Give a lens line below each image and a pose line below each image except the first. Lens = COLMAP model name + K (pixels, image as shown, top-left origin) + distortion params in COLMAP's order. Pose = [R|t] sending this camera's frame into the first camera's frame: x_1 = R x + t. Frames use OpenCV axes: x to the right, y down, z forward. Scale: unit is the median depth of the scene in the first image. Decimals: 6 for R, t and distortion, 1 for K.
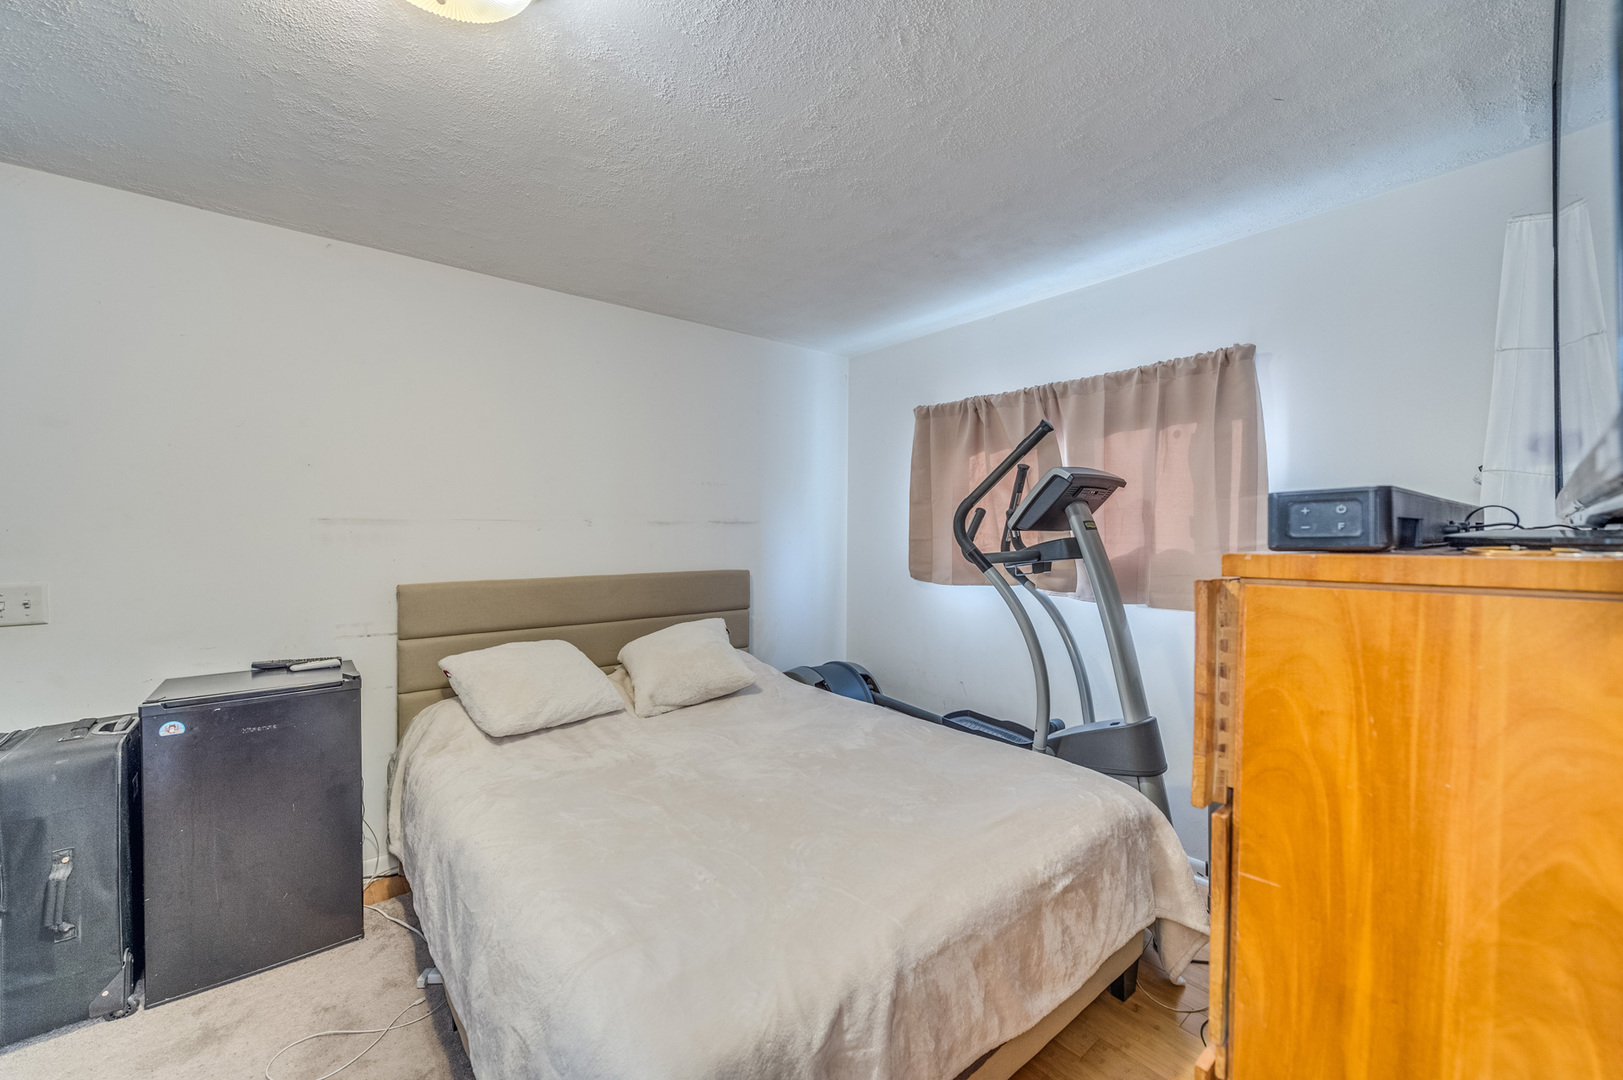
lens RADIAL K [[649.7, 0, 808.4], [0, 649.7, 545.3], [0, 0, 1]] dist [0.007504, -0.000492]
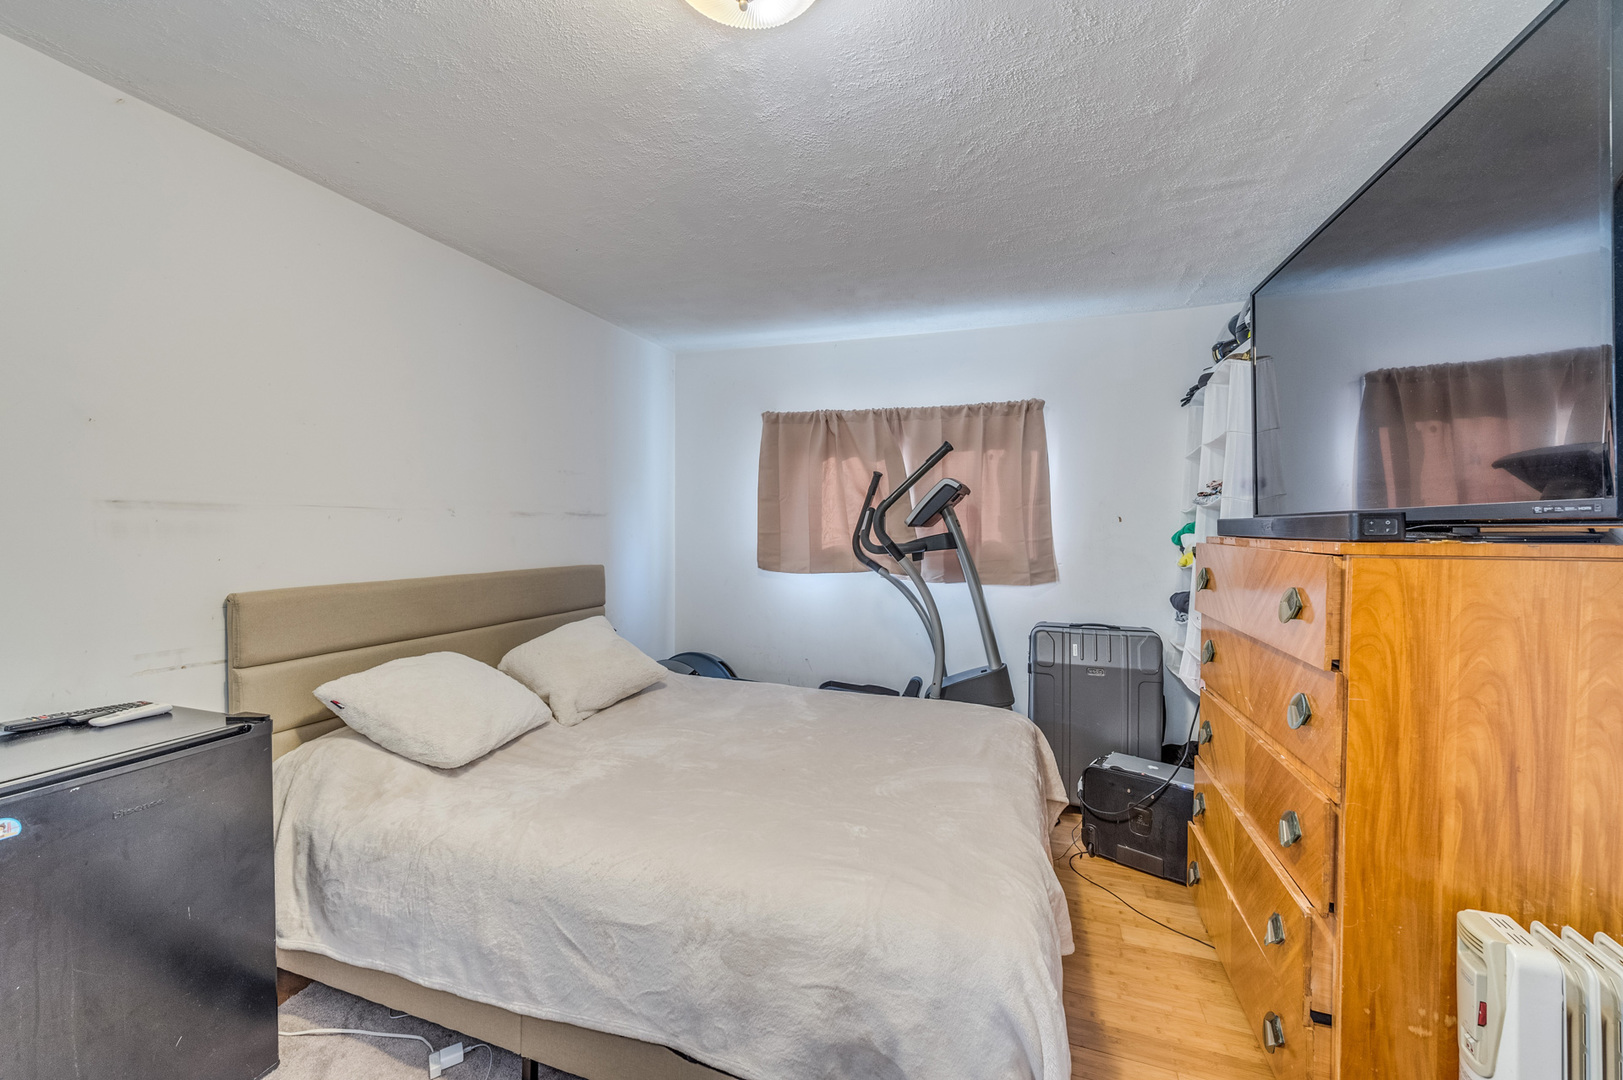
lens RADIAL K [[648.7, 0, 822.1], [0, 648.7, 535.2], [0, 0, 1]] dist [0.007934, -0.000484]
pose [[0.850048, 0.002254, 0.526701, -0.466464], [0.000351, 0.999988, -0.004847, -0.000684], [-0.526705, 0.004305, 0.850037, 0.032819]]
